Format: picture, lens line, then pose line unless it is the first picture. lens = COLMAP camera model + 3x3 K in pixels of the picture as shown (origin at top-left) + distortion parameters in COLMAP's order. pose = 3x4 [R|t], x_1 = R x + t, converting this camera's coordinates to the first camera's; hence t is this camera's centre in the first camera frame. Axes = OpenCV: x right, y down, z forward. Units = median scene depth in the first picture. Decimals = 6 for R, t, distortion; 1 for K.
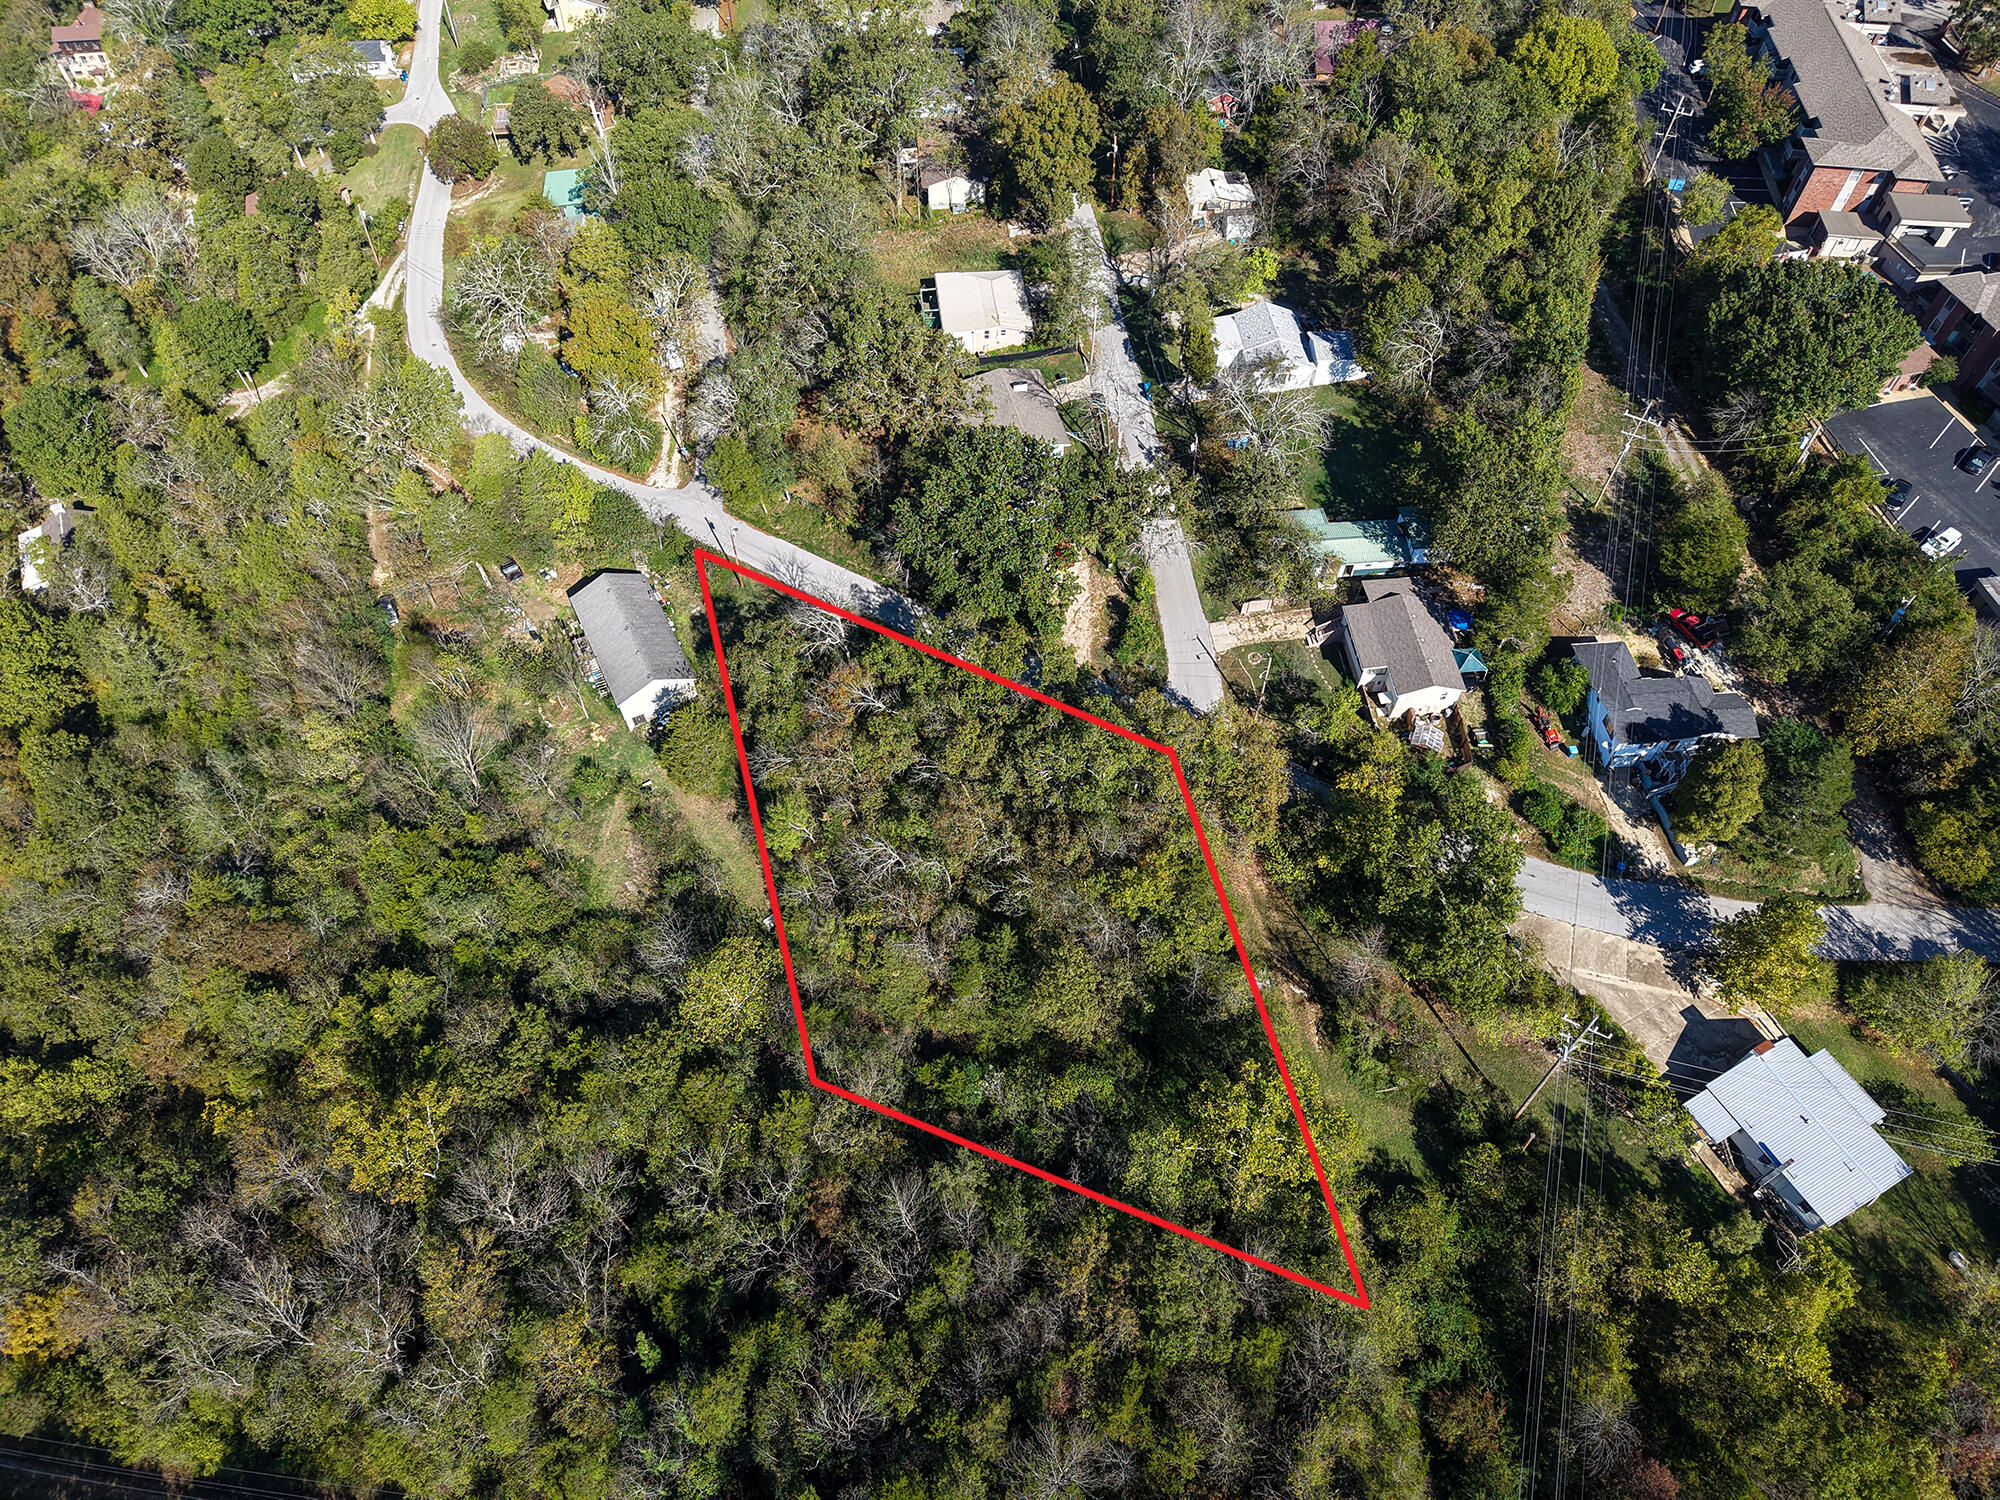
lens RADIAL K [[1331.9, 0, 1004.8], [0, 1331.9, 761.2], [0, 0, 1]] dist [0.020293, -0.016671]
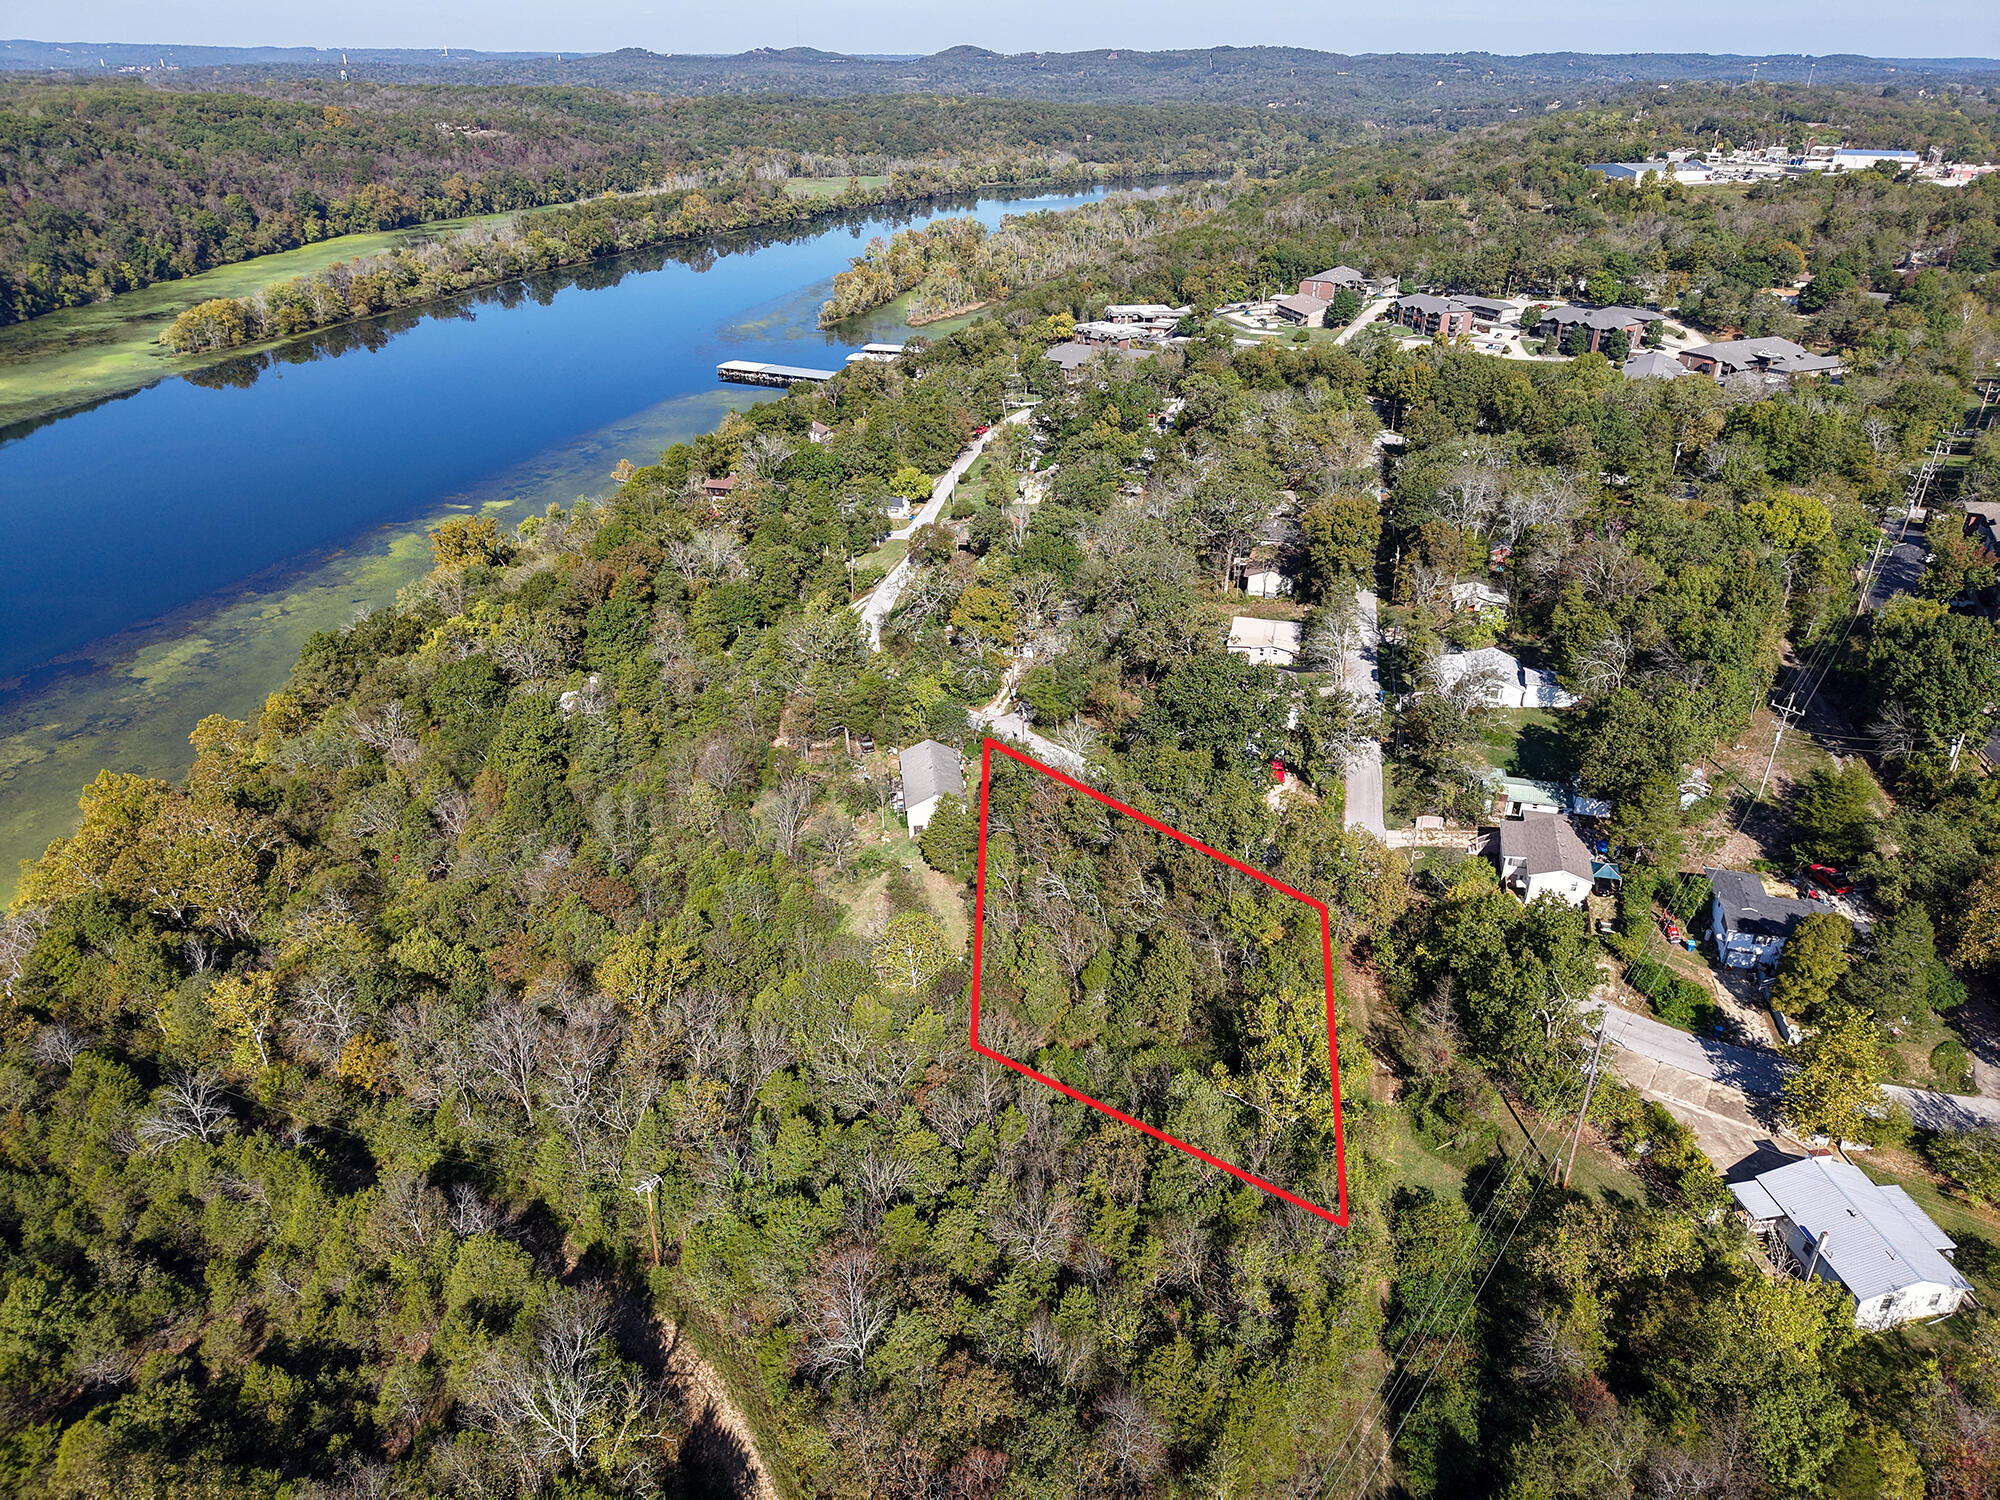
lens RADIAL K [[1331.9, 0, 1004.8], [0, 1331.9, 761.2], [0, 0, 1]] dist [0.020293, -0.016671]
pose [[0.938392, 0.146227, -0.313110, 0.212699], [-0.269094, 0.877668, -0.396593, 0.431467], [0.216814, 0.456416, 0.862946, -0.128627]]
